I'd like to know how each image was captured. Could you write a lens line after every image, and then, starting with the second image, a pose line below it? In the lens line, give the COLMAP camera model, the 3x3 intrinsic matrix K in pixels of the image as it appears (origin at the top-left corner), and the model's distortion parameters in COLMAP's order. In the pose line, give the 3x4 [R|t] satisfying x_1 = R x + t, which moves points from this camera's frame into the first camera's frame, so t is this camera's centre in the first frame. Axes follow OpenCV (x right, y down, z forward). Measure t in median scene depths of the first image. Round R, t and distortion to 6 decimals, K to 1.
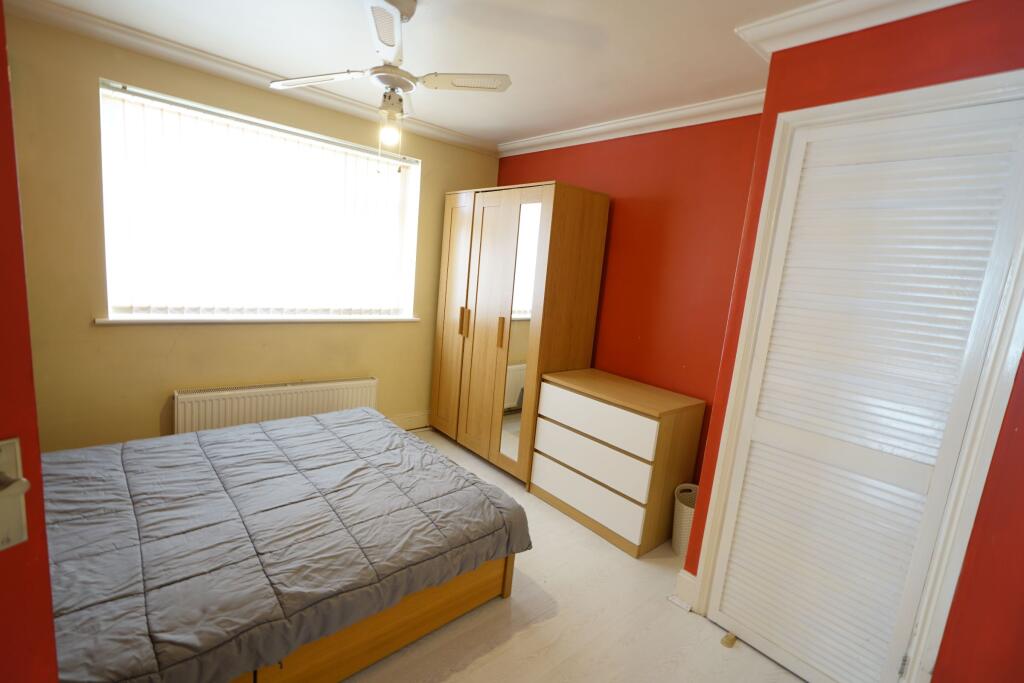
lens RADIAL K [[463.5, 0, 507.7], [0, 463.5, 343.1], [0, 0, 1]] dist [-0.002705, 0.003434]
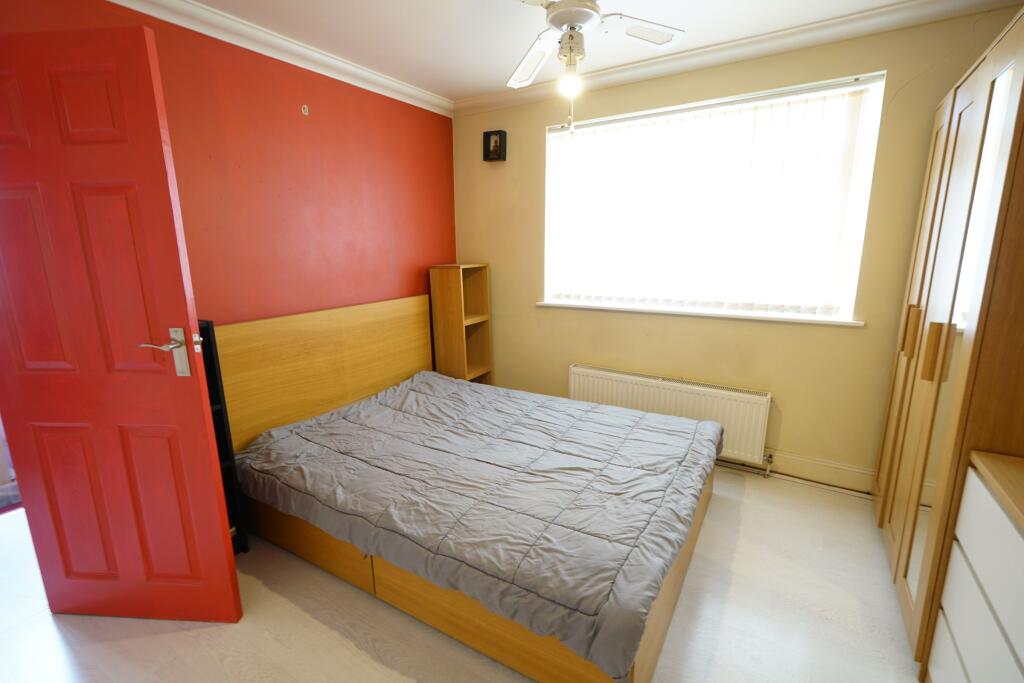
lens RADIAL K [[463.5, 0, 509.5], [0, 463.5, 341.4], [0, 0, 1]] dist [-0.002705, 0.003434]
pose [[0.286696, 0.098491, -0.952945, 0.473217], [-0.117328, 0.990823, 0.067108, -0.020119], [0.950810, 0.092568, 0.295620, 0.562605]]
